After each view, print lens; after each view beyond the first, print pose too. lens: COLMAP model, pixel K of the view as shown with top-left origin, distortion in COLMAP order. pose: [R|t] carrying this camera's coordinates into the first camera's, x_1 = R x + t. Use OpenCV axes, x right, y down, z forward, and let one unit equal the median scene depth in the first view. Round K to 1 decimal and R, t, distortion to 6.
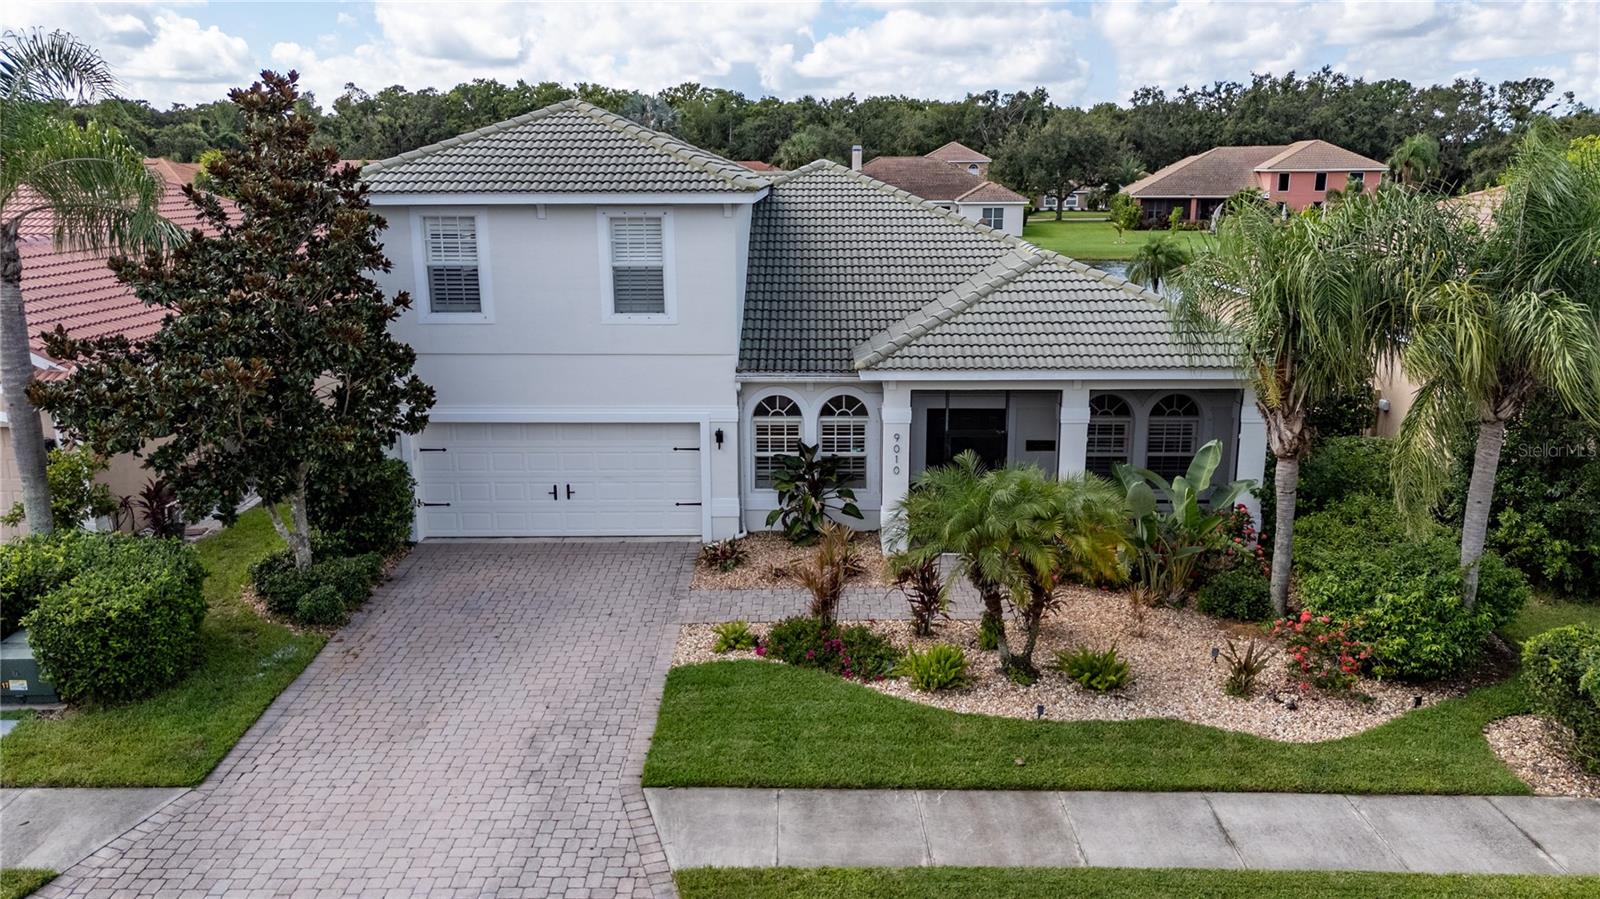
lens RADIAL K [[1182.3, 0, 800.0], [0, 1182.3, 449.5], [0, 0, 1]] dist [0.057272, -0.040044]
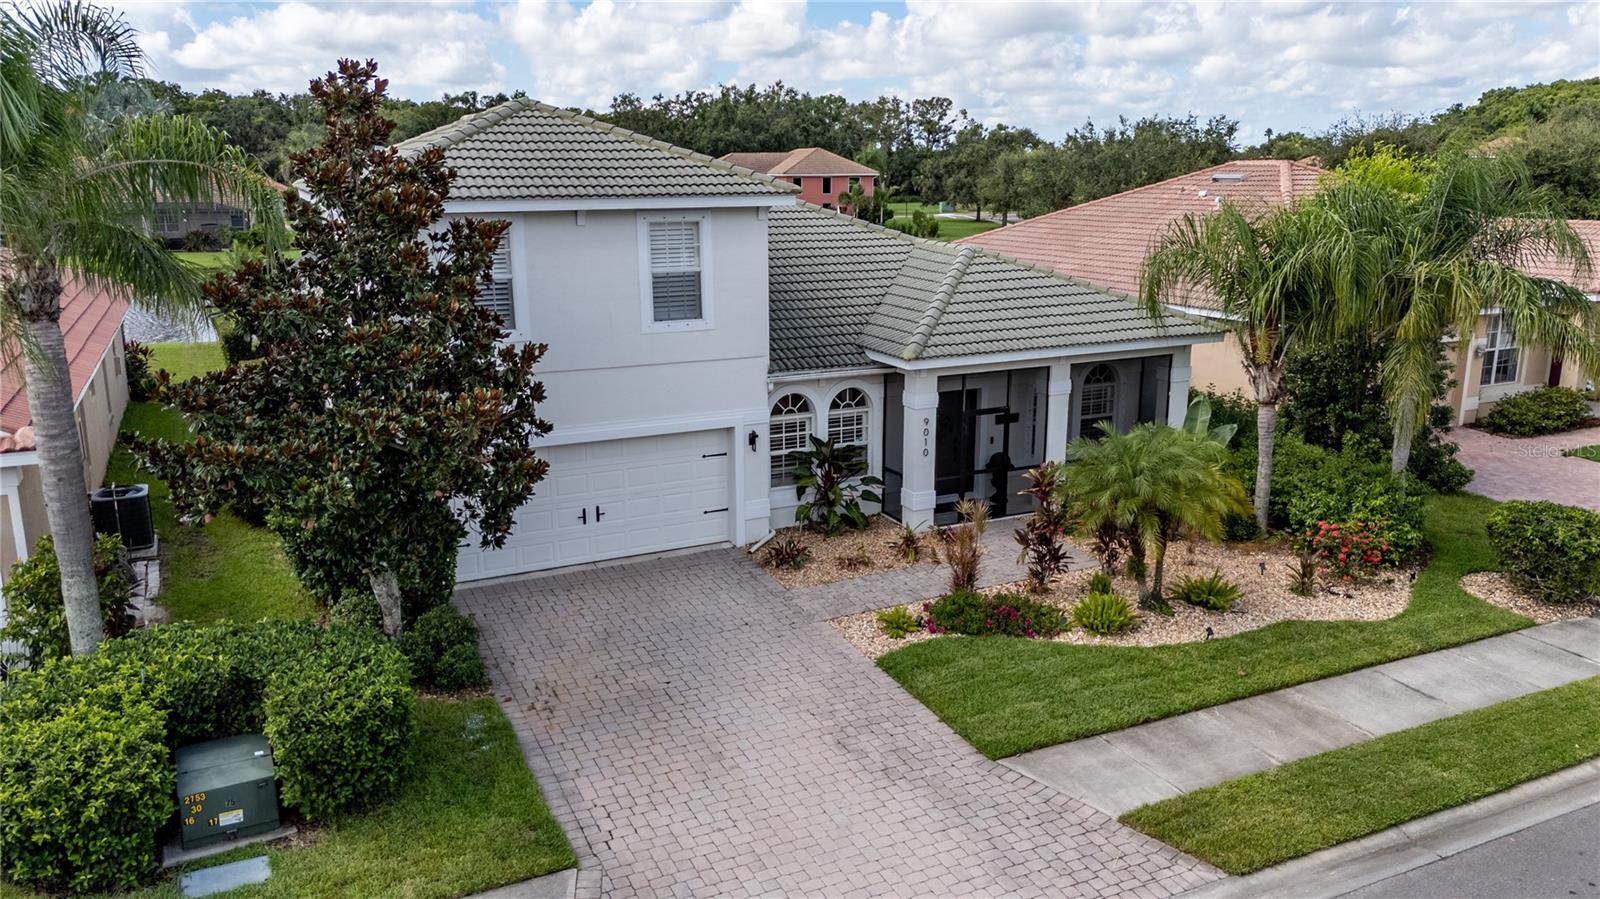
lens RADIAL K [[1182.3, 0, 800.0], [0, 1182.3, 449.5], [0, 0, 1]] dist [0.057272, -0.040044]
pose [[0.896351, -0.104165, 0.430935, -0.480676], [0.105346, 0.994210, 0.021197, -0.019559], [-0.430648, 0.026397, 0.902134, 0.082200]]
